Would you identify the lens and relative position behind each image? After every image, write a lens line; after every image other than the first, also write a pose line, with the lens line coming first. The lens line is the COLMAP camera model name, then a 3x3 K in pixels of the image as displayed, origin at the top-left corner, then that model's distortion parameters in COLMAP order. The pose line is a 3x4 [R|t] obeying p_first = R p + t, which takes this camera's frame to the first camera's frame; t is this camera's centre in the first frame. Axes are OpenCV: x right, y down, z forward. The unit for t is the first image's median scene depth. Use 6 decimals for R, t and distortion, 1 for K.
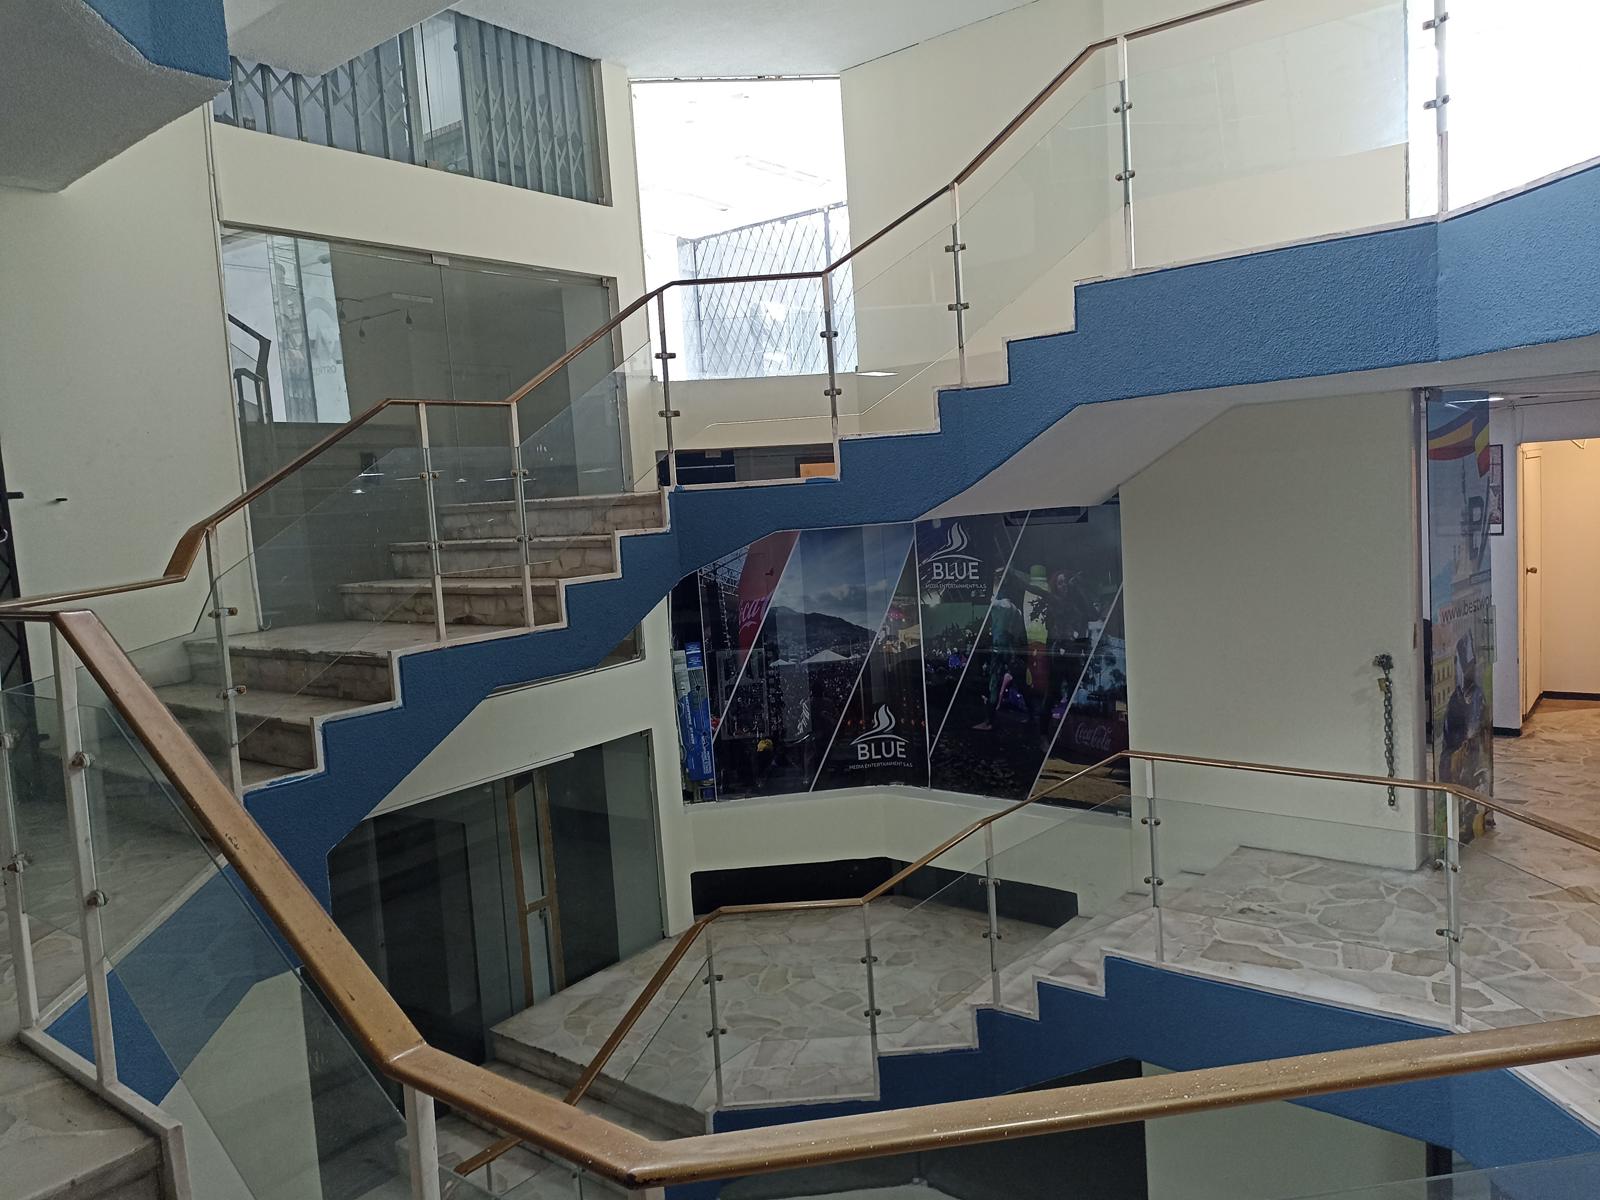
lens RADIAL K [[1170.3, 0, 794.4], [0, 1170.3, 596.8], [0, 0, 1]] dist [0.047602, 0.001425]
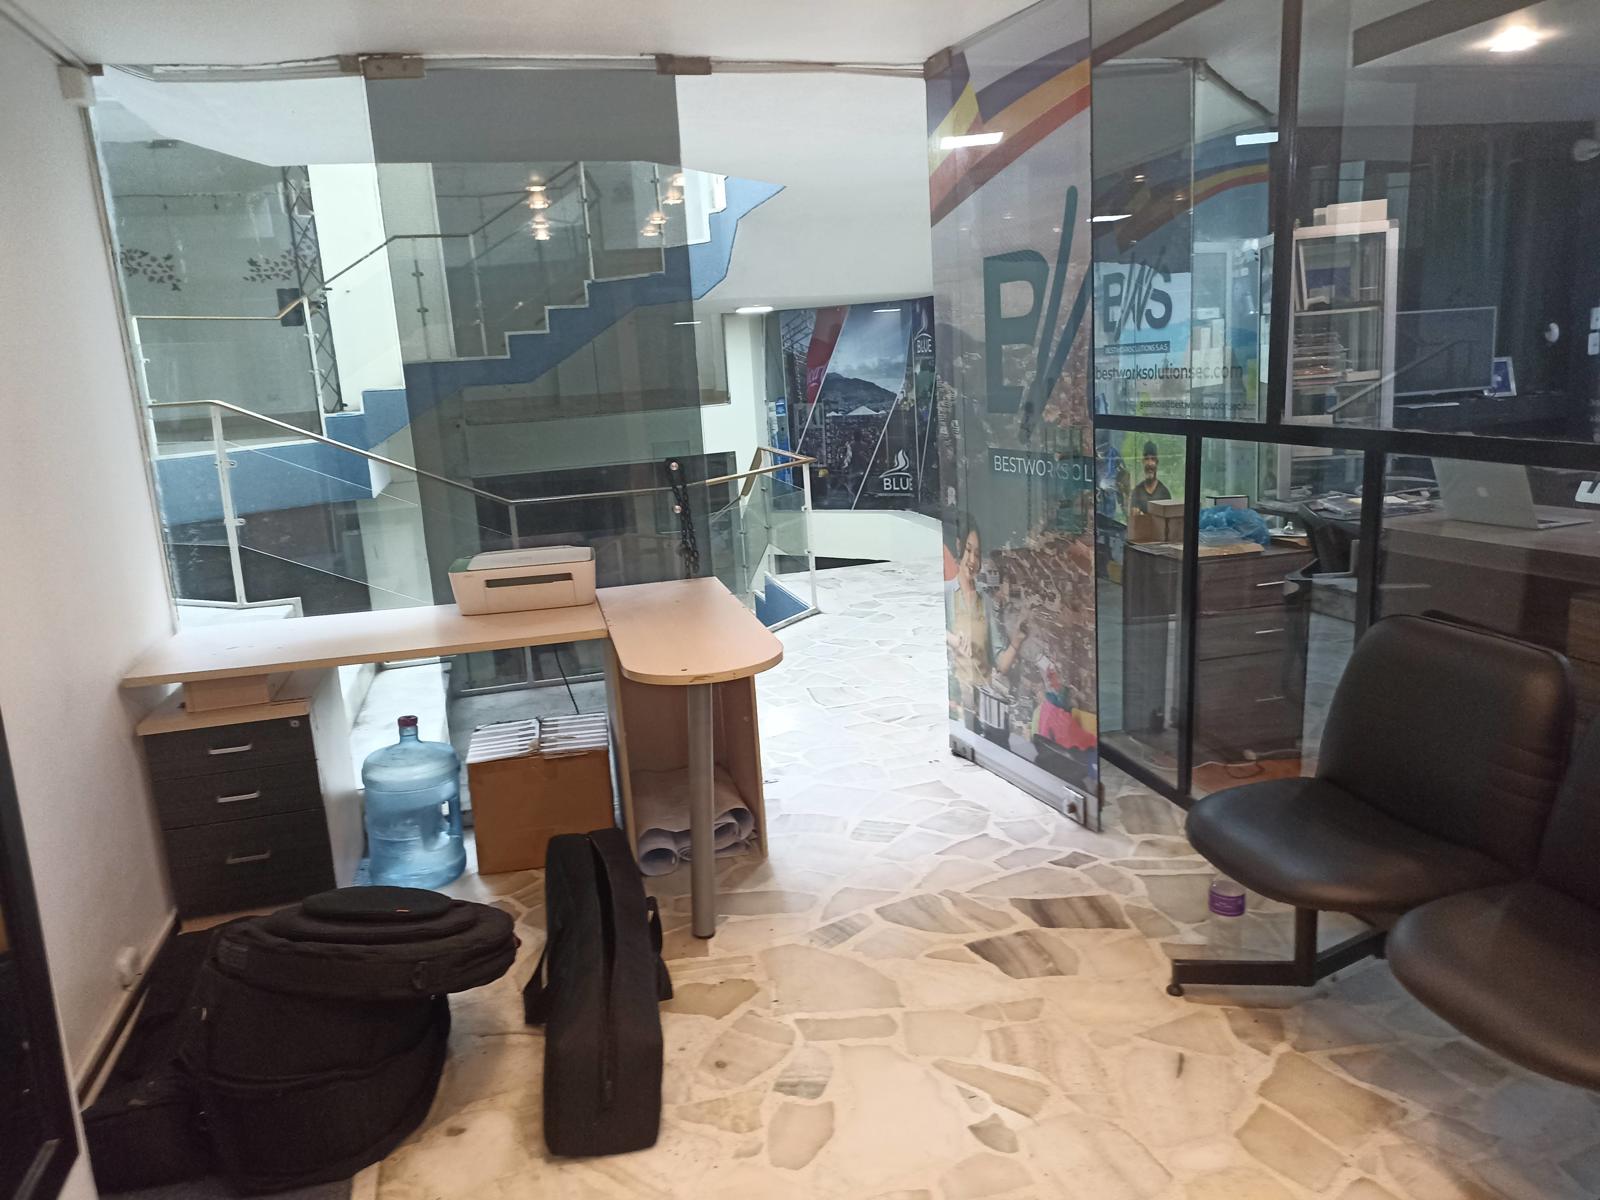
lens RADIAL K [[1170.3, 0, 808.6], [0, 1170.3, 600.9], [0, 0, 1]] dist [0.047602, 0.001425]
pose [[0.821517, 0.130944, -0.554944, 0.767055], [-0.043131, 0.984755, 0.168513, 0.041641], [0.568550, -0.114501, 0.814641, -0.175220]]
